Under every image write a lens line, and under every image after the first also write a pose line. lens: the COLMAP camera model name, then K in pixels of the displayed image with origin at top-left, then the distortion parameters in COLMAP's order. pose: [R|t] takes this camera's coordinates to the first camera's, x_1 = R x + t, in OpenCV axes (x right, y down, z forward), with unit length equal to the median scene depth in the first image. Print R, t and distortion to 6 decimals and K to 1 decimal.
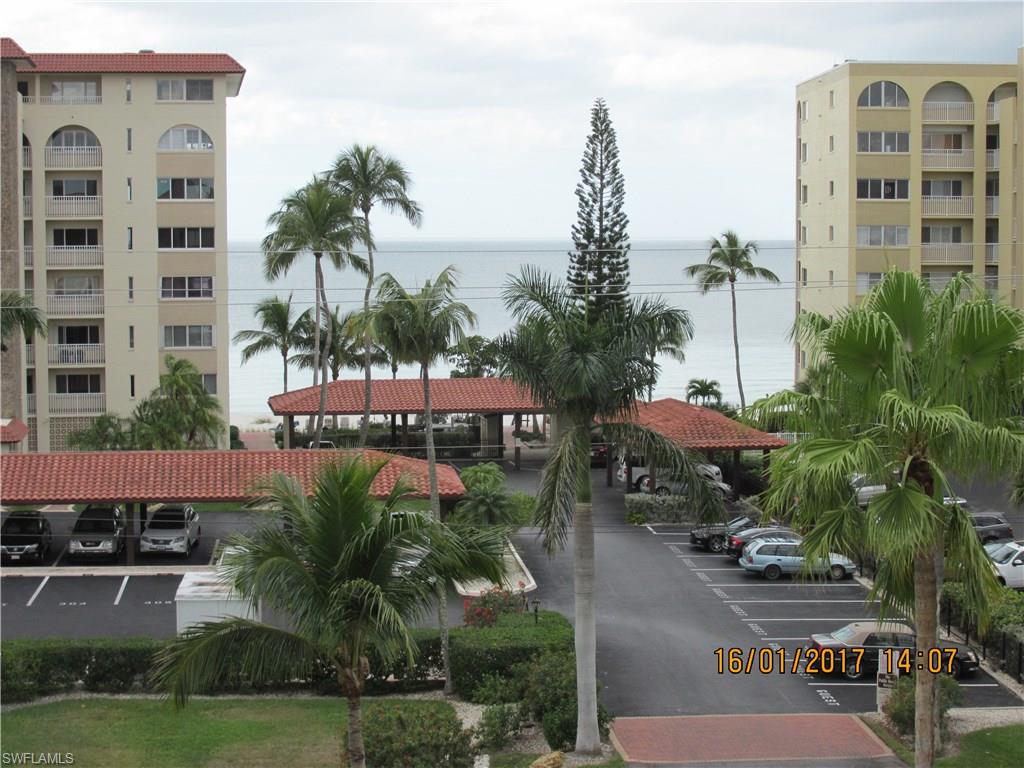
lens RADIAL K [[1956.8, 0, 512.3], [0, 1956.8, 383.9], [0, 0, 1]] dist [-0.137135, 0.000000]
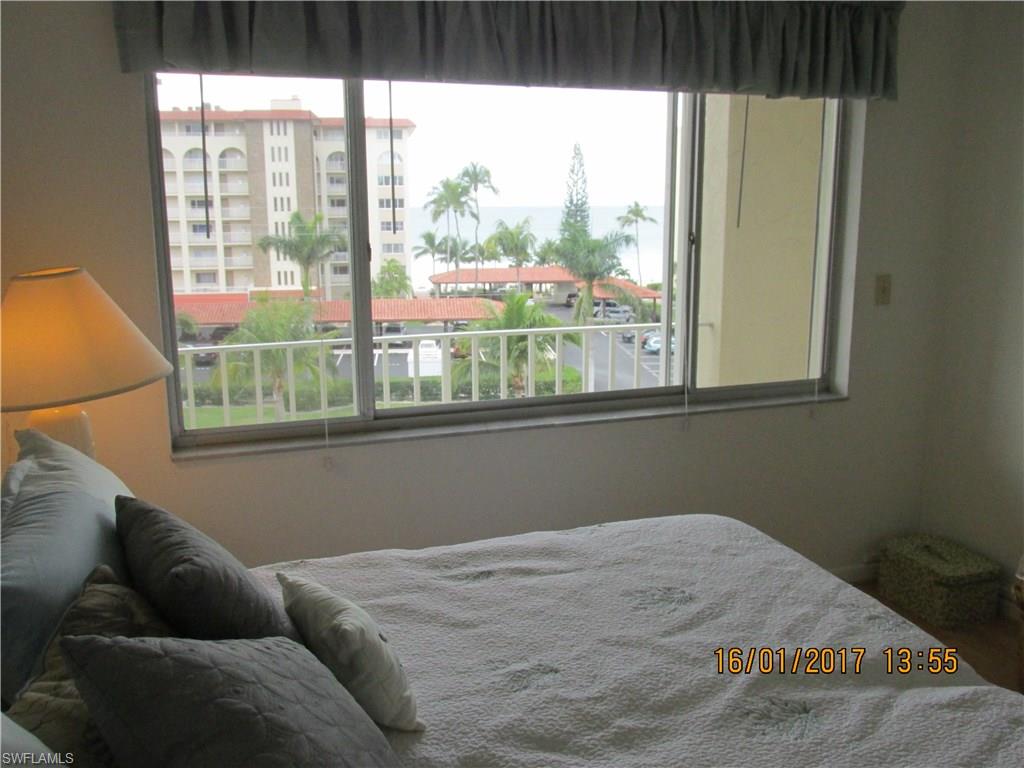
lens RADIAL K [[900.8, 0, 511.5], [0, 900.8, 381.0], [0, 0, 1]] dist [-0.006598, -0.003987]
pose [[0.999961, 0.000207, -0.008775, -0.021421], [0.000844, 0.992820, 0.119616, 0.002860], [0.008737, -0.119619, 0.992781, -0.038846]]
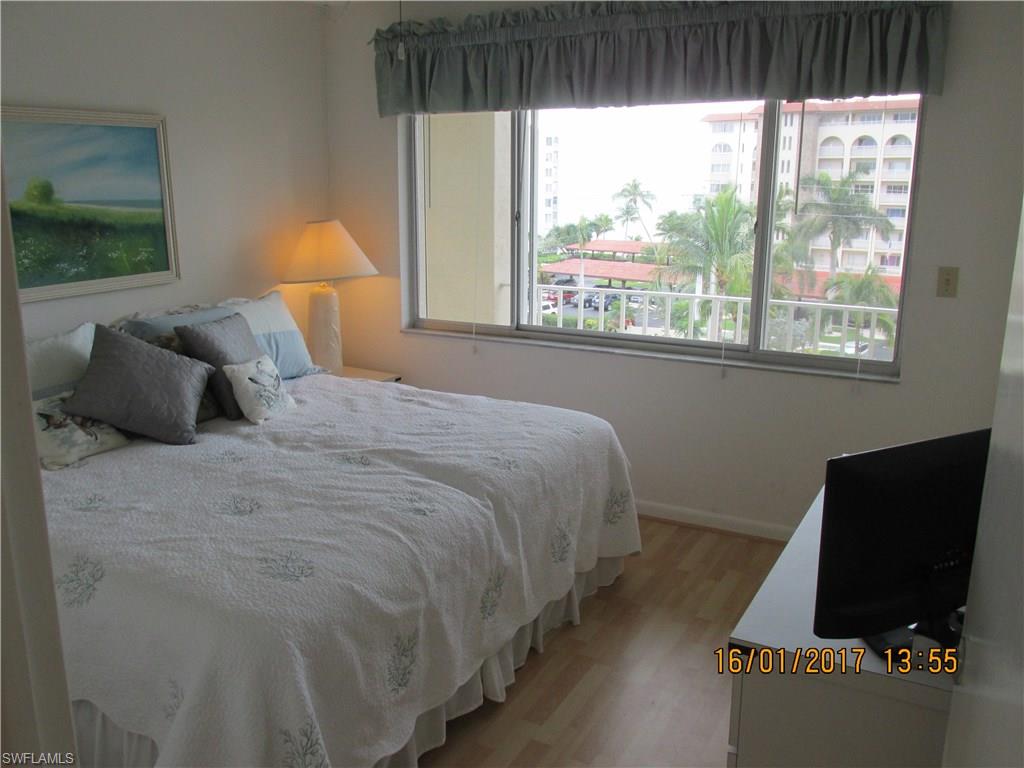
lens RADIAL K [[861.0, 0, 518.0], [0, 861.0, 383.0], [0, 0, 1]] dist [-0.013515, 0.002799]
pose [[0.663717, 0.175076, -0.727206, 0.461495], [-0.065608, 0.982101, 0.176562, -0.001502], [0.745101, -0.069477, 0.663323, -0.034271]]
